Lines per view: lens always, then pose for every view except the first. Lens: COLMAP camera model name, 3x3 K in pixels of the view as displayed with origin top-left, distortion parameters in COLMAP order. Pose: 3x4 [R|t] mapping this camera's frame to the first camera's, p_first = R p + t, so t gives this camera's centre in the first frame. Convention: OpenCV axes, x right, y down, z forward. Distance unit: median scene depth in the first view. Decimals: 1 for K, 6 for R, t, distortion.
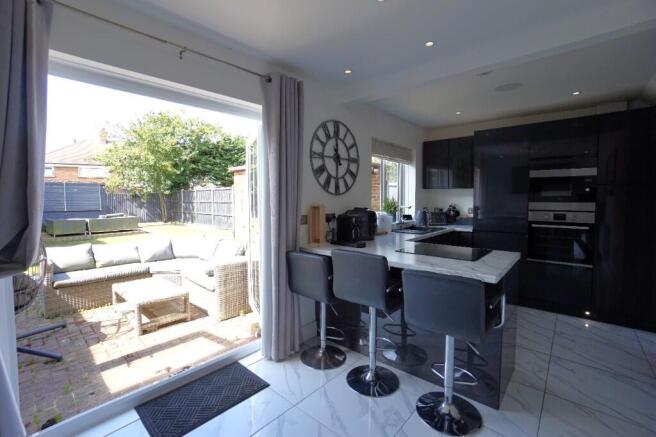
lens RADIAL K [[293.7, 0, 324.0], [0, 293.7, 210.5], [0, 0, 1]] dist [-0.069921, 0.030099]
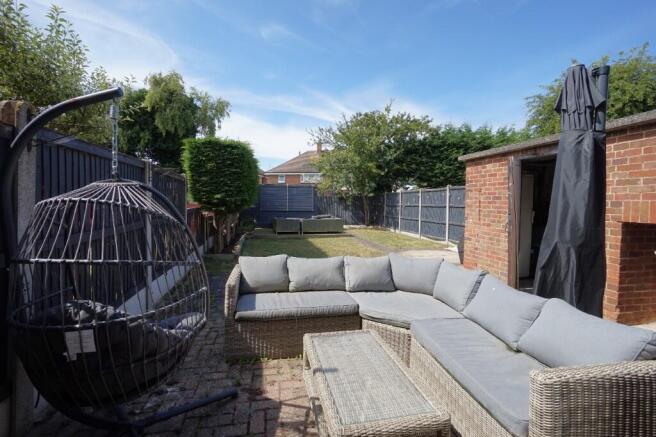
lens RADIAL K [[293.7, 0, 324.0], [0, 293.7, 210.5], [0, 0, 1]] dist [-0.069921, 0.030099]
pose [[0.801227, 0.028975, -0.597659, -0.085931], [-0.040447, 0.999165, -0.005782, 0.000746], [0.596992, 0.028806, 0.801730, 0.128735]]
